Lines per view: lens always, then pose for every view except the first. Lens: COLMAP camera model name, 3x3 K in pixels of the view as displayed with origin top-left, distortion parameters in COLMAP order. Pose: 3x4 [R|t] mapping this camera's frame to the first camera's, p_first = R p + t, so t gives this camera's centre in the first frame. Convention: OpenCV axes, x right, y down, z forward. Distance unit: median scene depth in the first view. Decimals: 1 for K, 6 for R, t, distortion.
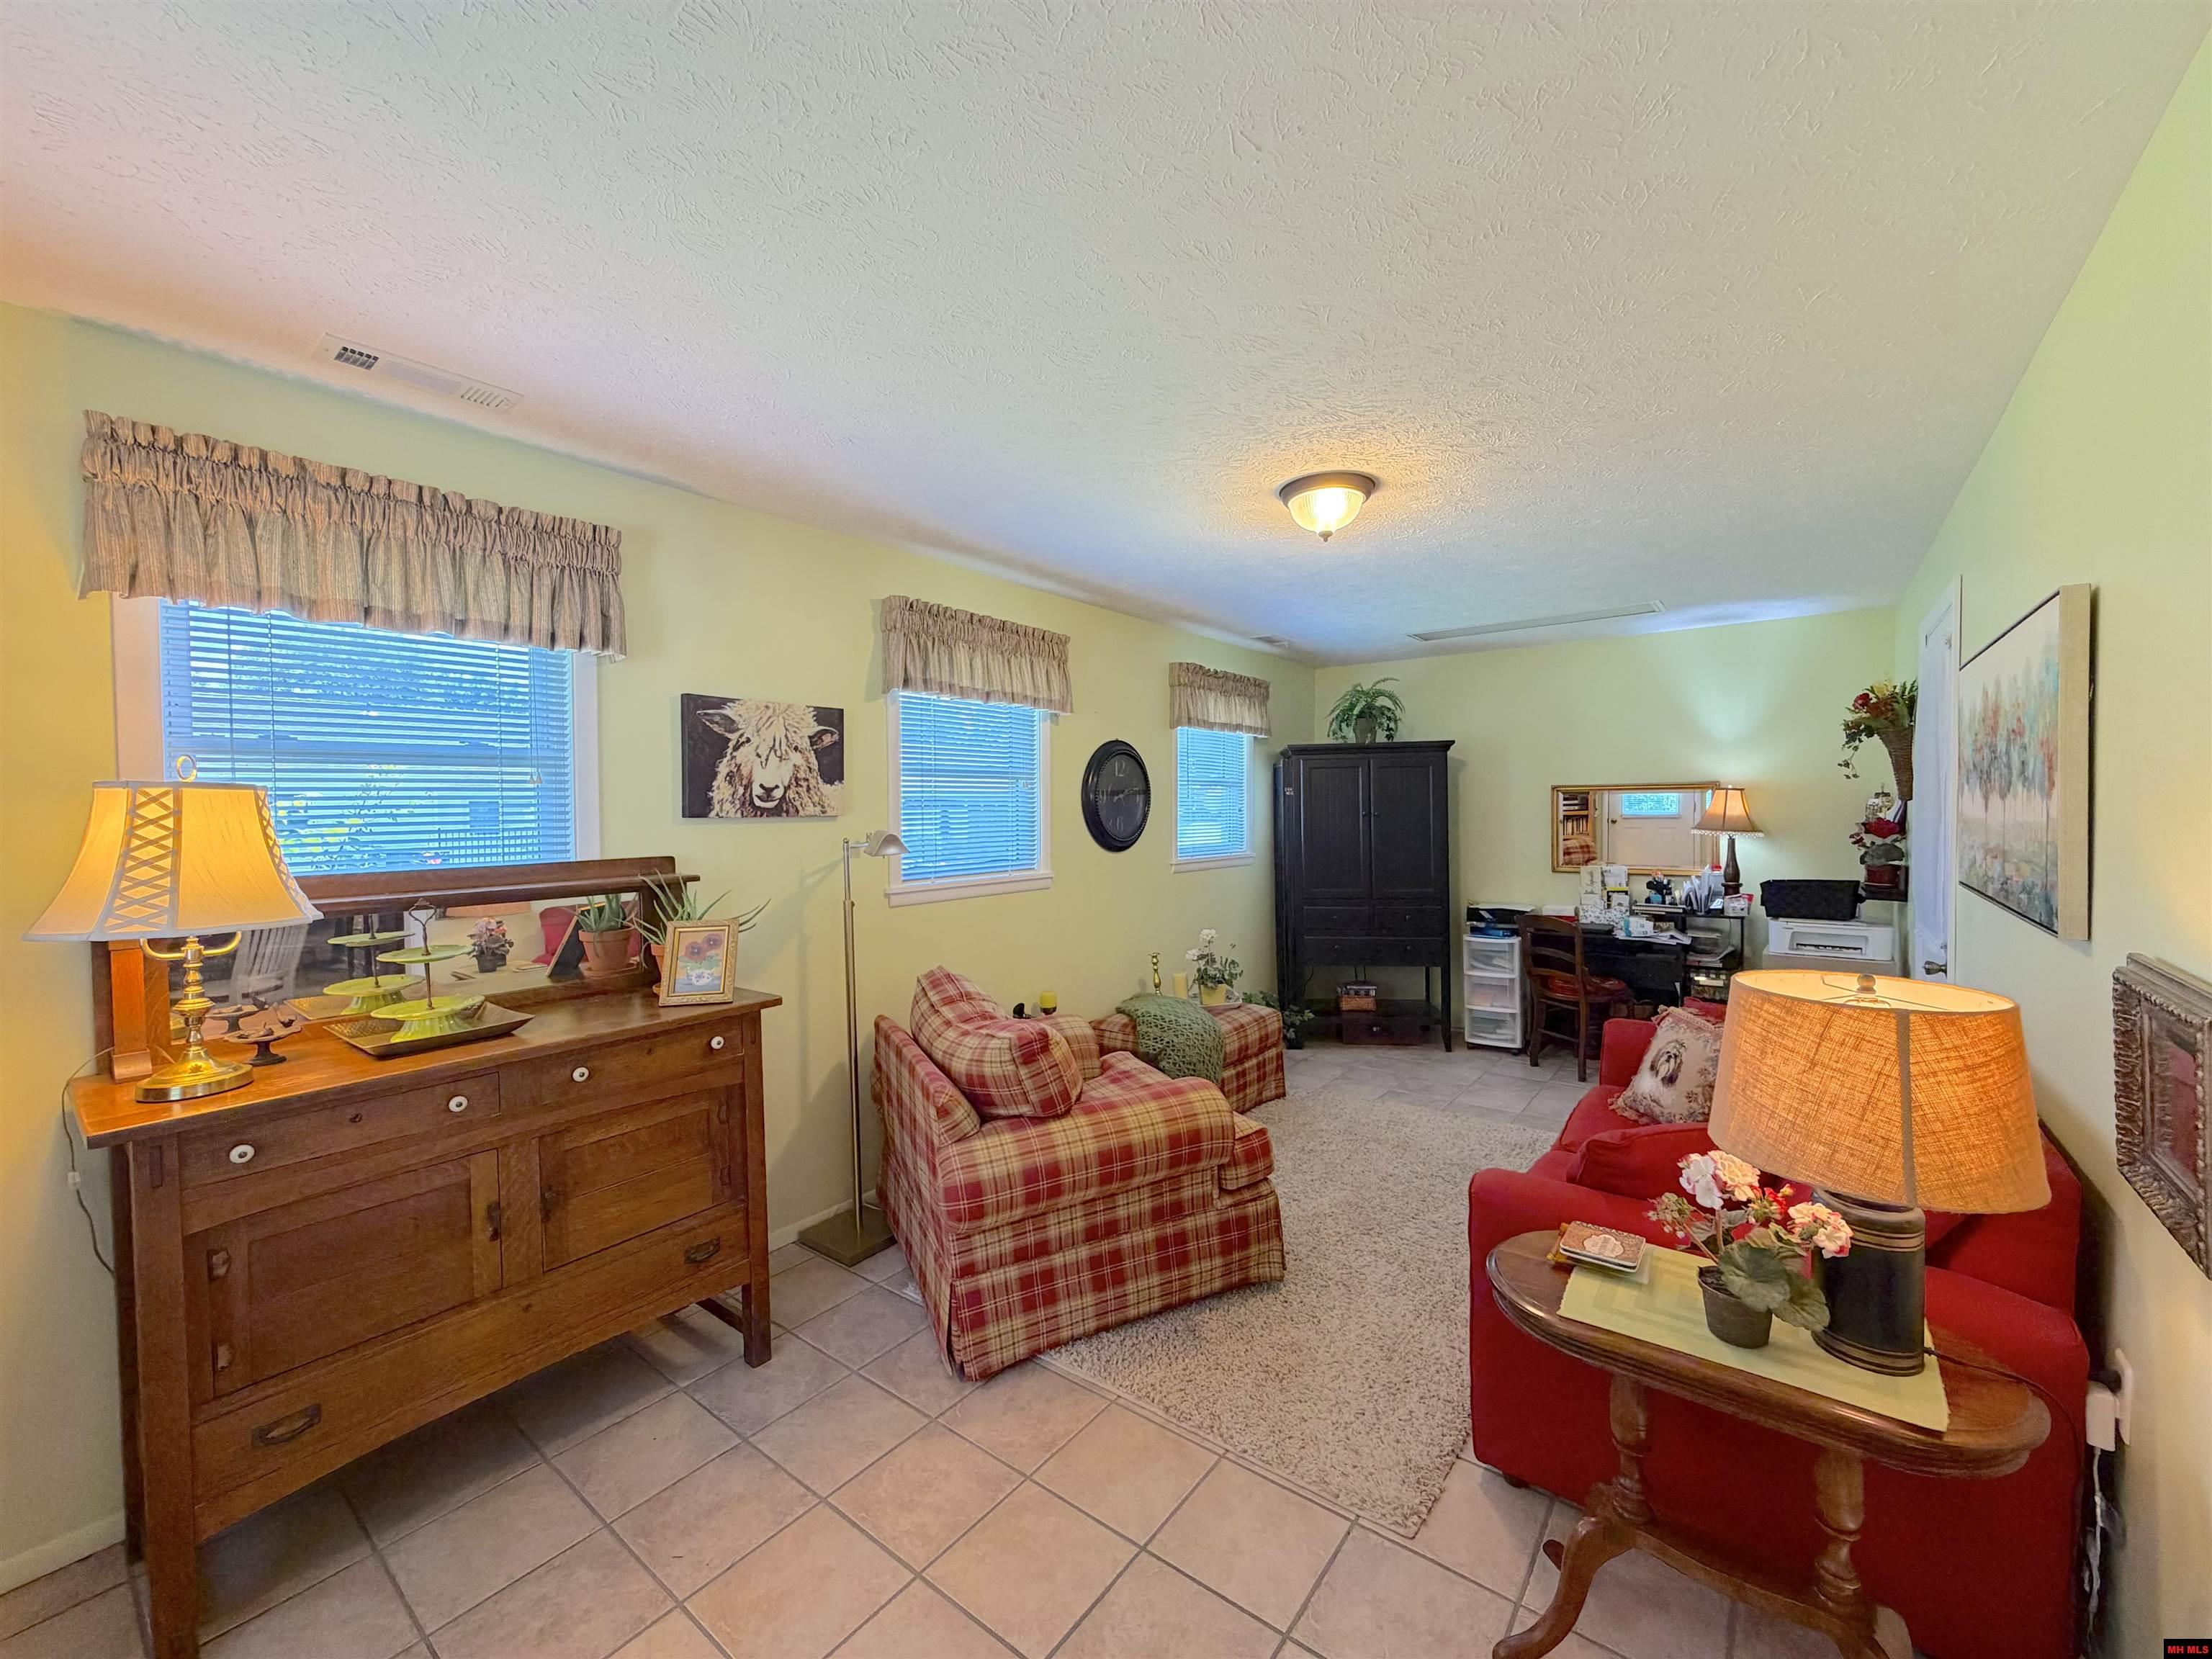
lens RADIAL K [[880.7, 0, 1099.5], [0, 880.7, 830.1], [0, 0, 1]] dist [-0.000353, 0.000199]
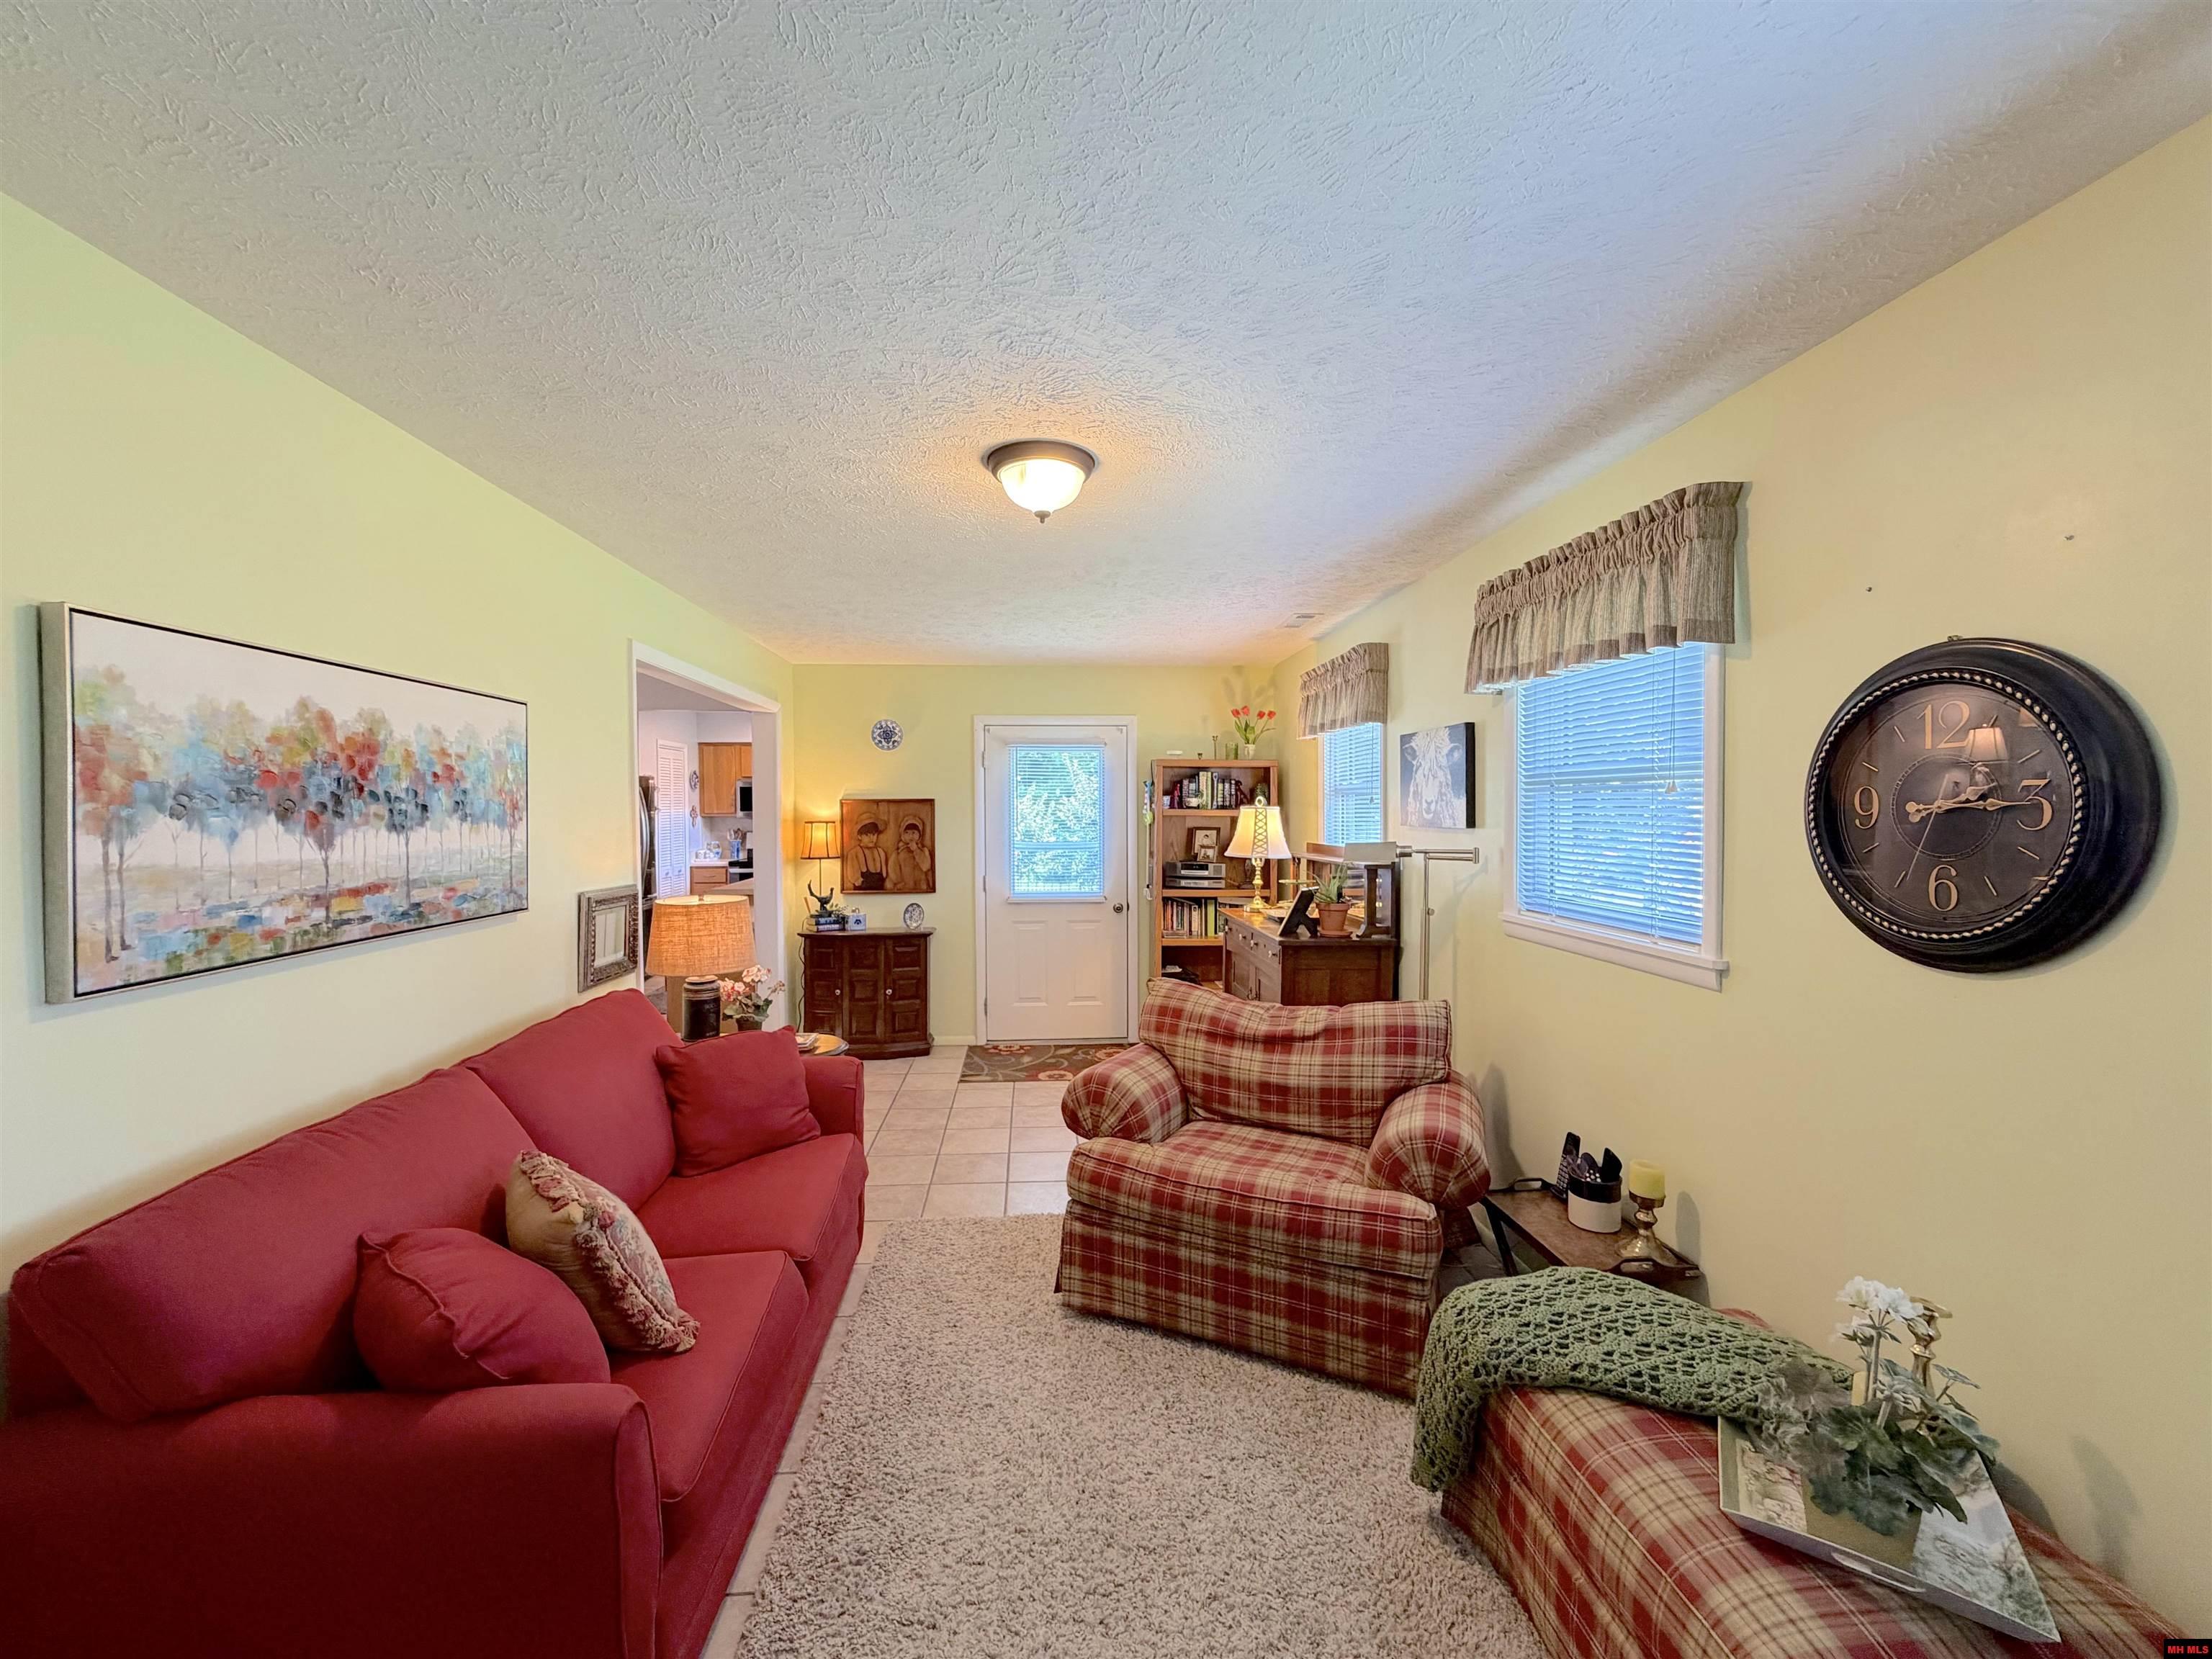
lens RADIAL K [[880.7, 0, 1099.5], [0, 880.7, 830.1], [0, 0, 1]] dist [-0.000353, 0.000199]
pose [[-0.738013, 0.028575, -0.674182, 0.913507], [-0.008229, 0.998648, 0.051336, -0.082538], [0.674737, 0.043434, -0.736779, 1.912471]]
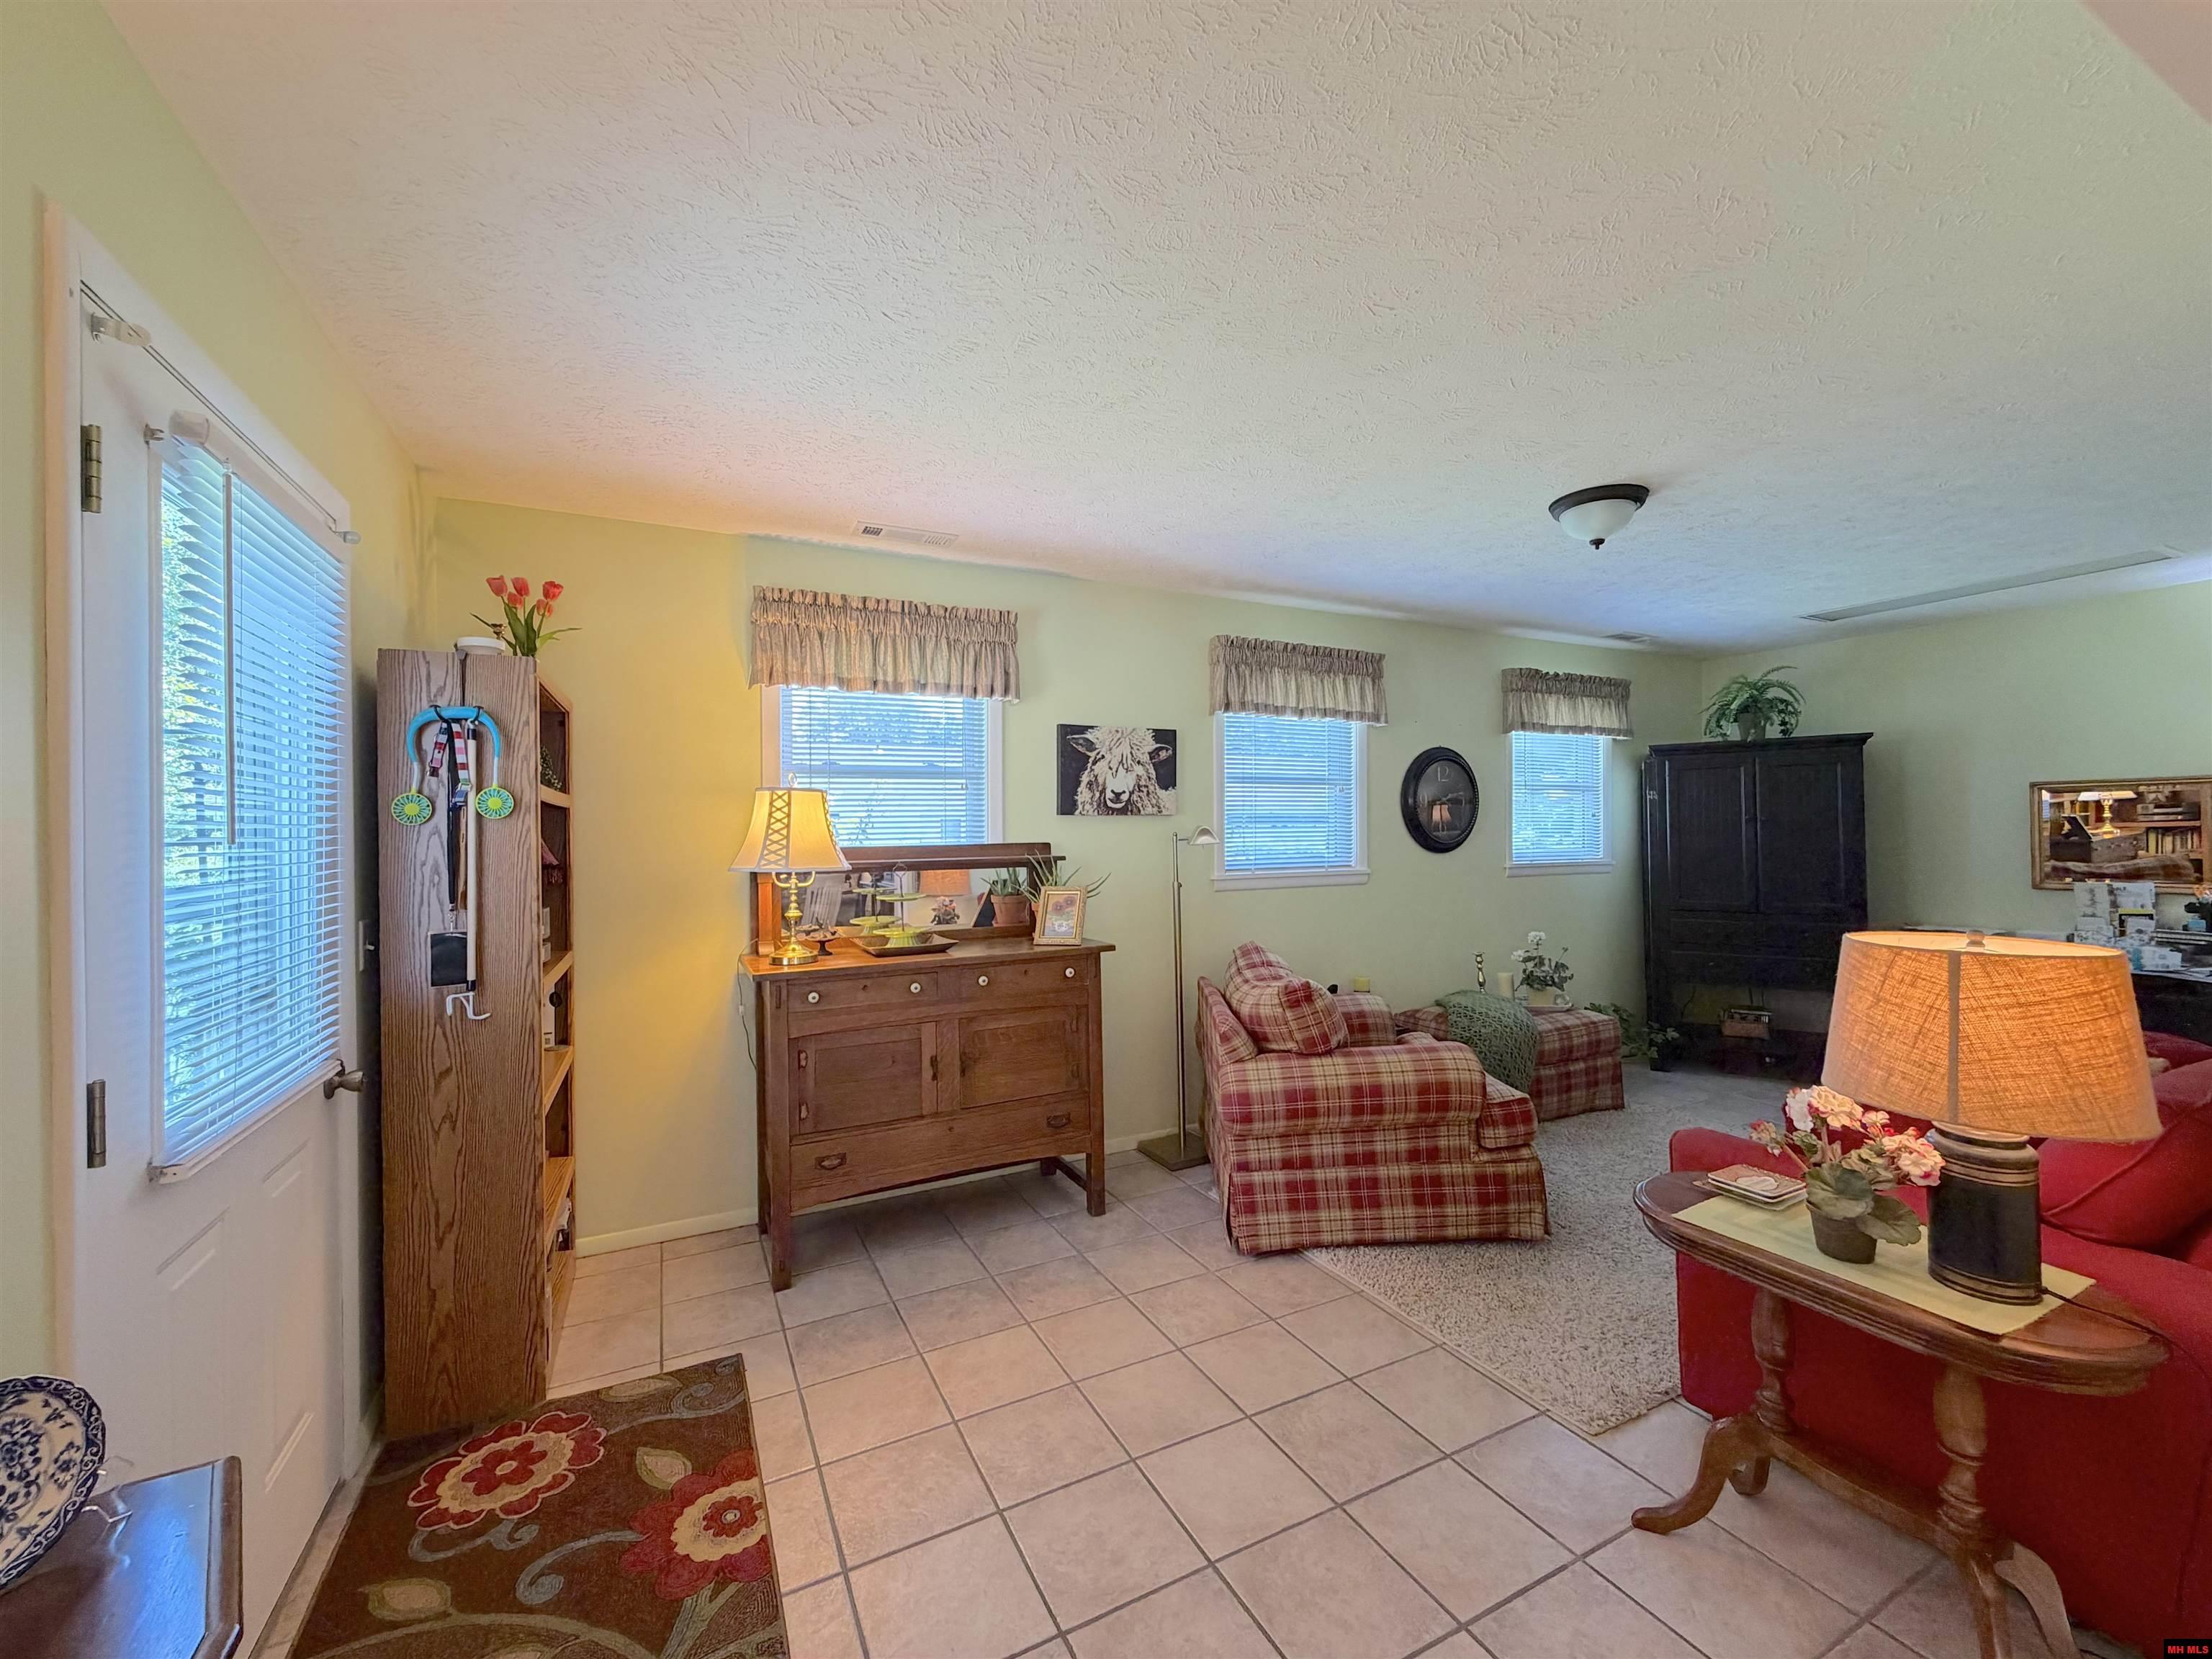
lens RADIAL K [[880.7, 0, 1099.5], [0, 880.7, 830.1], [0, 0, 1]] dist [-0.000353, 0.000199]
pose [[0.902676, 0.000855, -0.430319, 0.196250], [-0.009962, 0.999772, -0.018910, 0.039236], [0.430205, 0.021357, 0.902479, -0.229211]]
